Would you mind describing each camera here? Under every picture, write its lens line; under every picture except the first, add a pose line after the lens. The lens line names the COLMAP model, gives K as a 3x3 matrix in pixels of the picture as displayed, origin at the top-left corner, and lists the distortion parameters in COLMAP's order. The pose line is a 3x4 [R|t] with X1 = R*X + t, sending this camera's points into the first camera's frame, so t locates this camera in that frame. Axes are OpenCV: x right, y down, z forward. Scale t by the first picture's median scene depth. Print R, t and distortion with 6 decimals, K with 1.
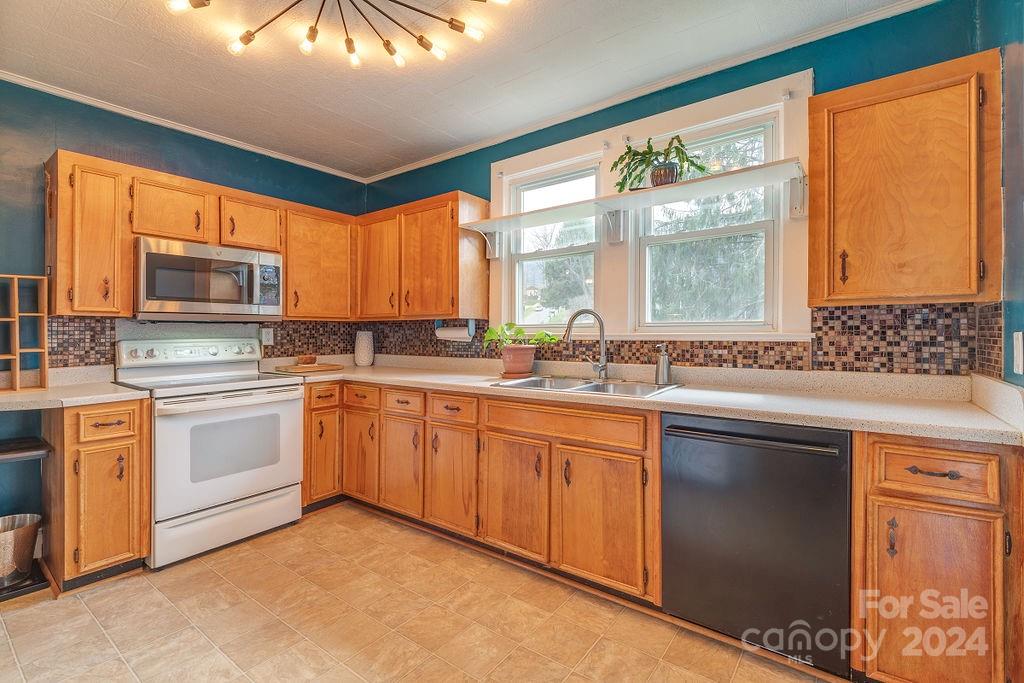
lens RADIAL K [[462.3, 0, 517.7], [0, 462.3, 337.8], [0, 0, 1]] dist [0.019957, -0.000284]
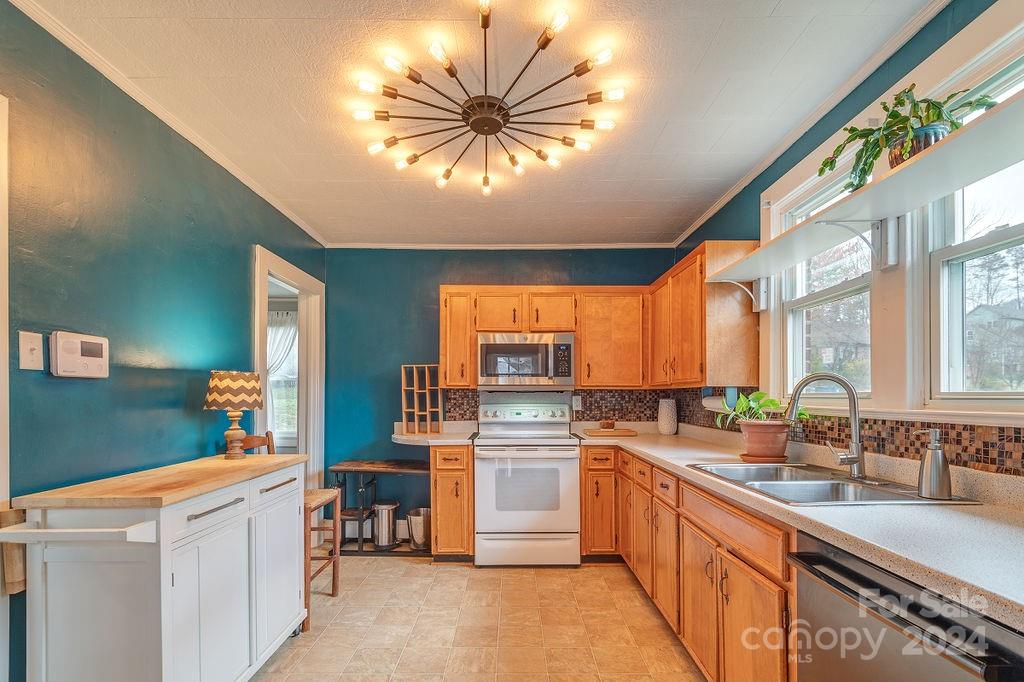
lens RADIAL K [[490.2, 0, 515.8], [0, 490.2, 395.7], [0, 0, 1]] dist [0.060477, -0.000239]
pose [[0.613748, 0.005347, -0.789484, 0.427182], [-0.015204, 0.999872, -0.005049, -0.015779], [0.789356, 0.015102, 0.613750, 0.149836]]
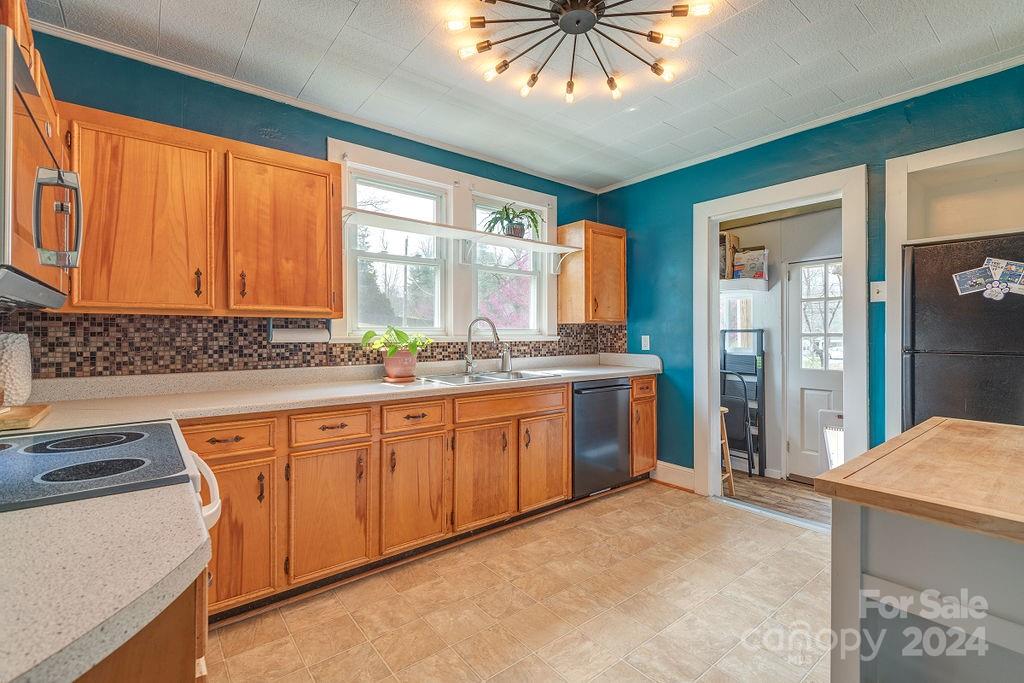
lens RADIAL K [[462.3, 0, 517.7], [0, 462.3, 337.8], [0, 0, 1]] dist [0.019957, -0.000284]
pose [[0.244330, -0.003402, 0.969686, -0.923148], [0.011545, 0.999933, 0.000599, -0.004630], [-0.969623, 0.011048, 0.244353, 0.524036]]
